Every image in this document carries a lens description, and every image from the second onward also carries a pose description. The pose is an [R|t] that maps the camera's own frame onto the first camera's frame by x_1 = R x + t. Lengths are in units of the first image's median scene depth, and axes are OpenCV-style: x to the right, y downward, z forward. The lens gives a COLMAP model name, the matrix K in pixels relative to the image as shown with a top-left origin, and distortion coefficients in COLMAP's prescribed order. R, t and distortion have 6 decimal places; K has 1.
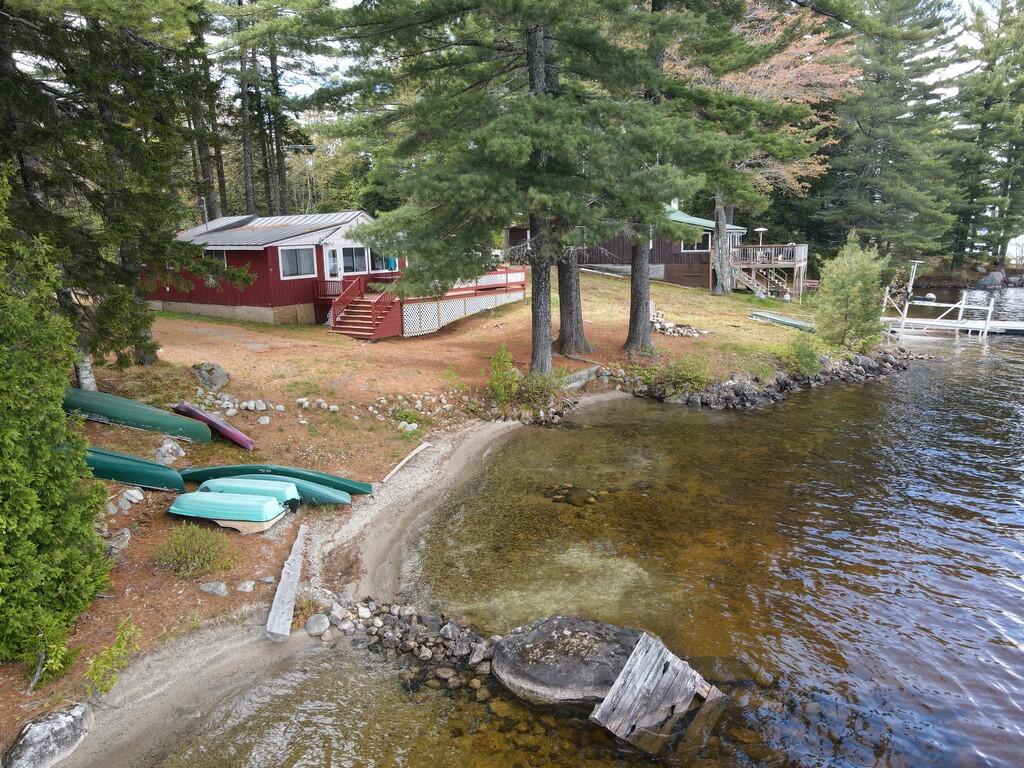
lens RADIAL K [[753.6, 0, 511.6], [0, 753.6, 377.8], [0, 0, 1]] dist [-0.005924, 0.037944]
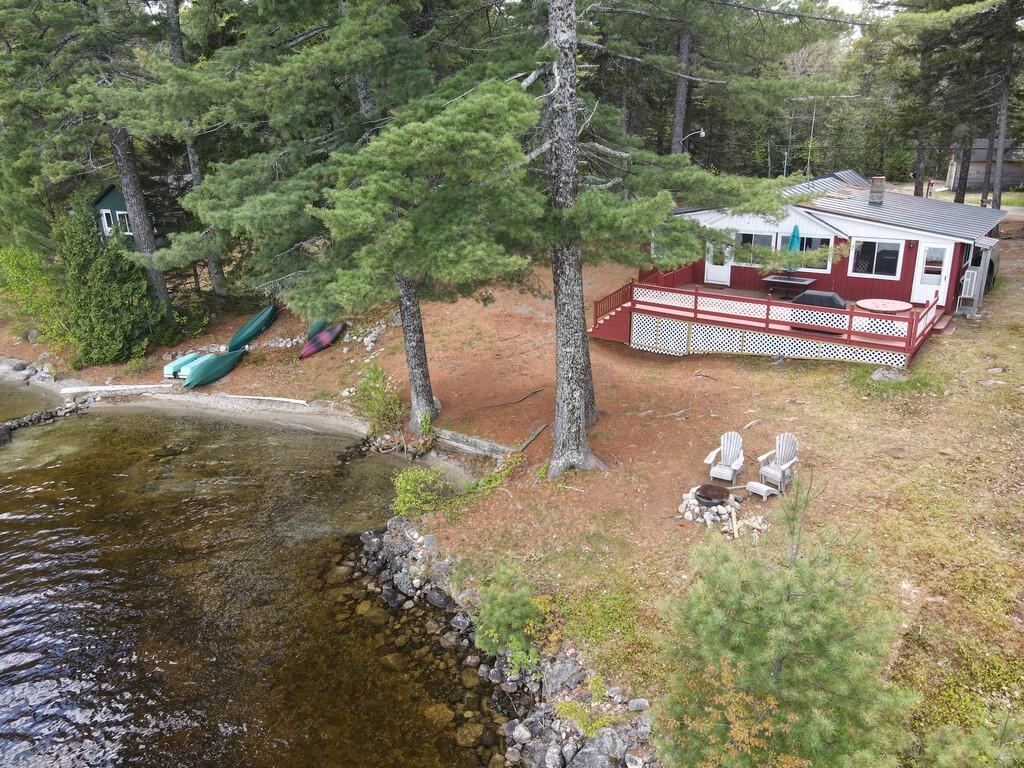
lens RADIAL K [[753.6, 0, 511.6], [0, 753.6, 377.8], [0, 0, 1]] dist [-0.005924, 0.037944]
pose [[-0.076021, 0.344351, -0.935758, 0.887314], [-0.149860, 0.923868, 0.352150, -0.388120], [0.985780, 0.167003, -0.018629, 1.086432]]
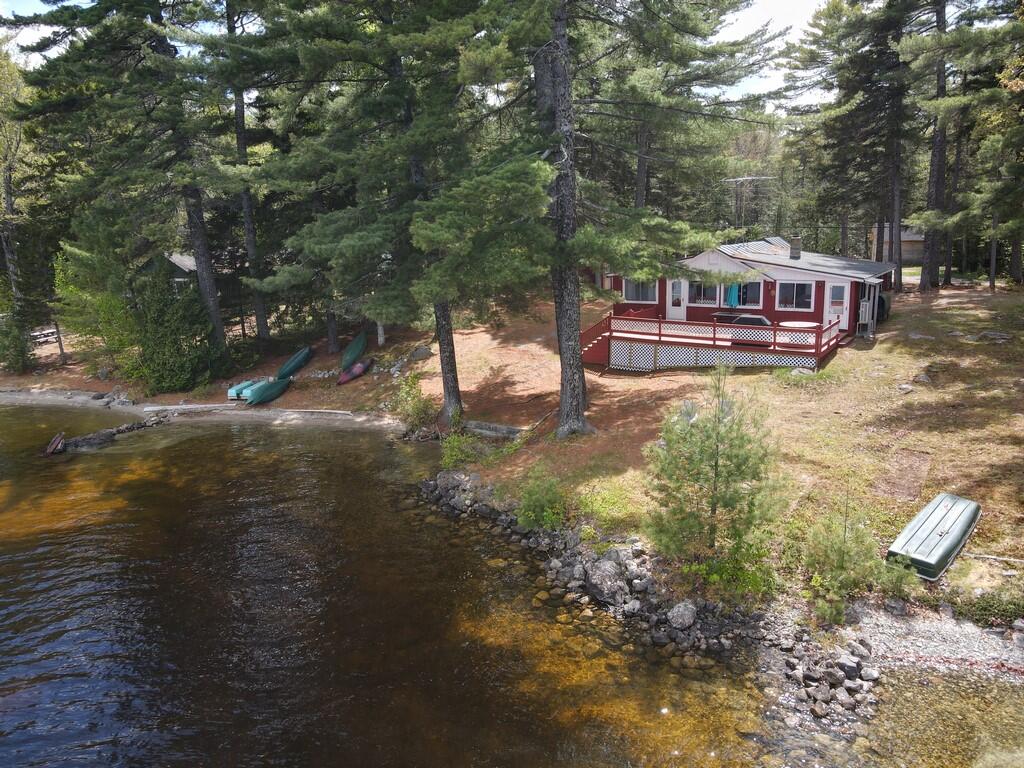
lens RADIAL K [[753.6, 0, 511.6], [0, 753.6, 377.8], [0, 0, 1]] dist [-0.005924, 0.037944]
pose [[-0.030997, 0.232036, -0.972213, 1.187676], [-0.151416, 0.960365, 0.234036, -0.346577], [0.987984, 0.154463, 0.005365, 1.046757]]
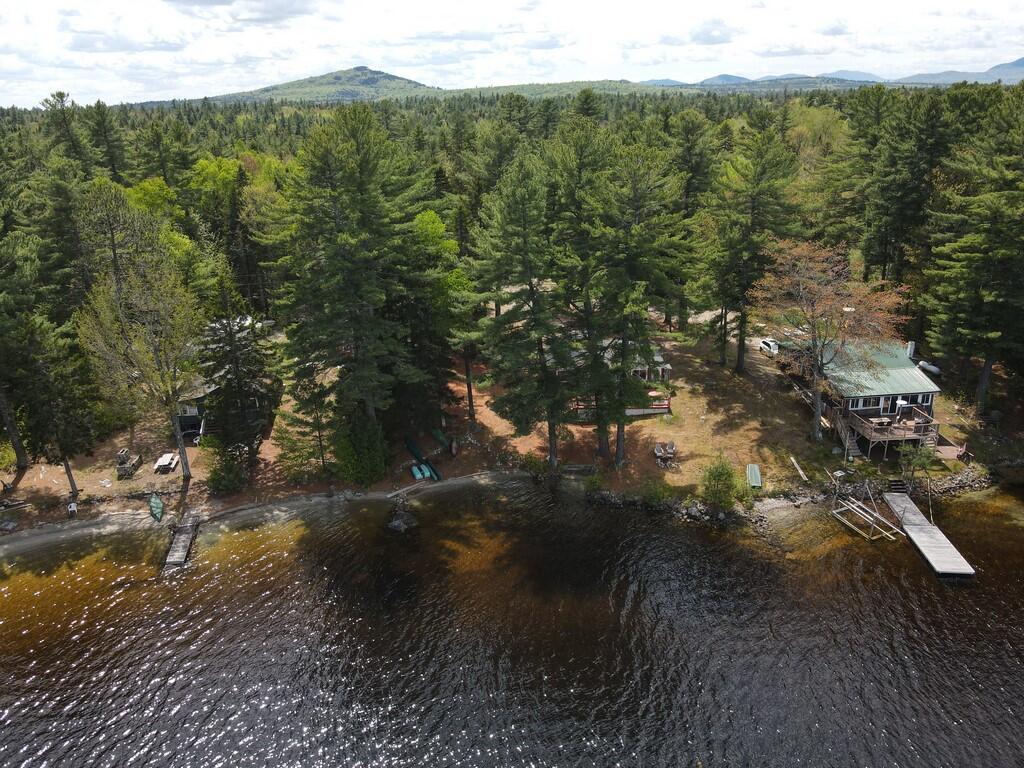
lens RADIAL K [[753.6, 0, 511.6], [0, 753.6, 377.8], [0, 0, 1]] dist [-0.005924, 0.037944]
pose [[0.536217, 0.294309, -0.791109, 2.040112], [-0.139250, 0.955246, 0.260987, -0.993740], [0.832514, -0.029783, 0.553202, -0.670072]]
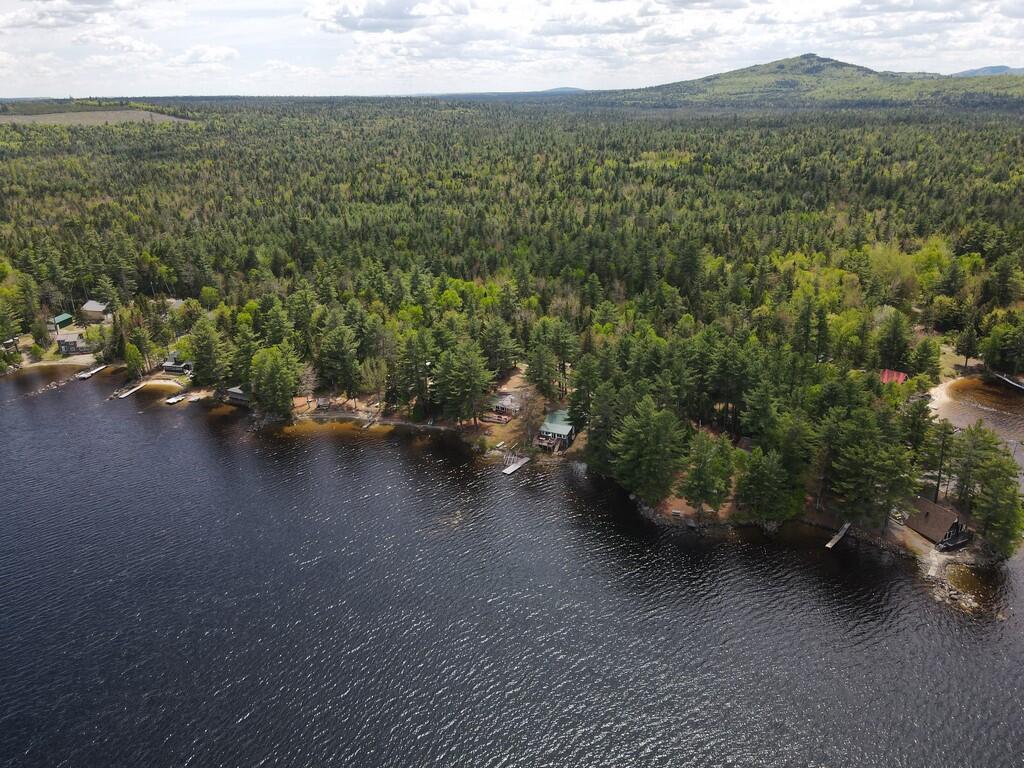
lens RADIAL K [[753.6, 0, 511.6], [0, 753.6, 377.8], [0, 0, 1]] dist [-0.005924, 0.037944]
pose [[0.013508, 0.375778, -0.926611, 8.797121], [-0.164528, 0.914900, 0.368631, -4.285071], [0.986280, 0.147474, 0.074184, 0.804717]]
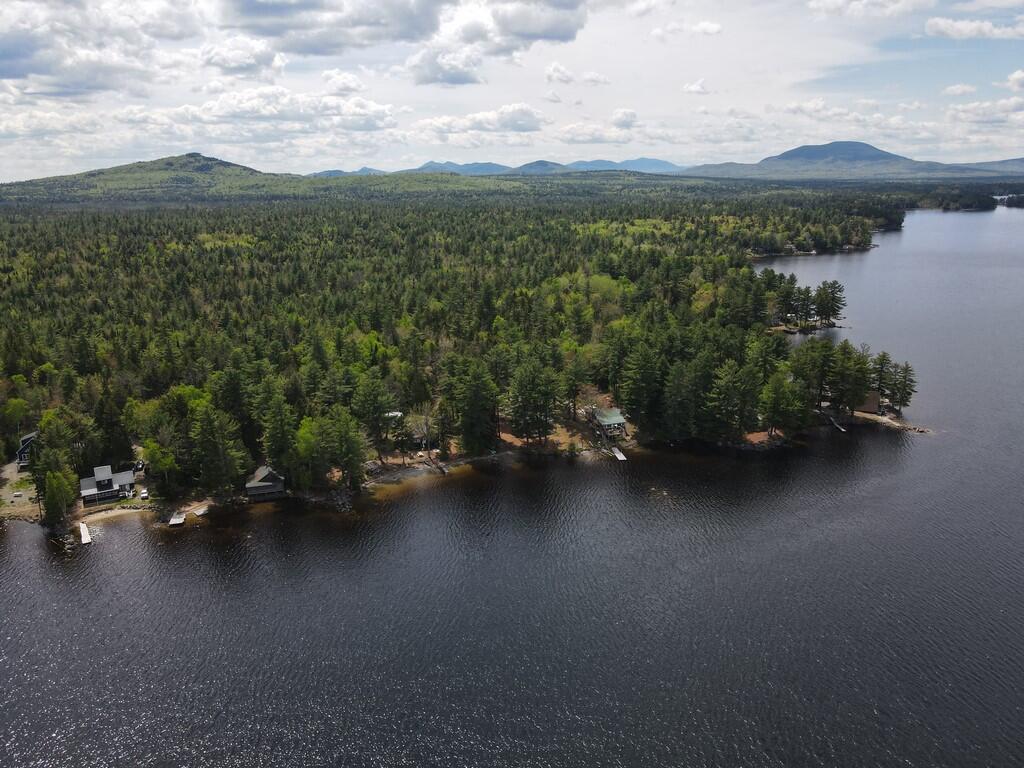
lens RADIAL K [[747.1, 0, 512.0], [0, 747.1, 384.0], [0, 0, 1]] dist [0.011729, 0.012098]
pose [[0.707924, 0.196727, -0.678338, 6.521683], [-0.129566, 0.980299, 0.149083, -2.298581], [0.694303, -0.017649, 0.719467, -6.382116]]
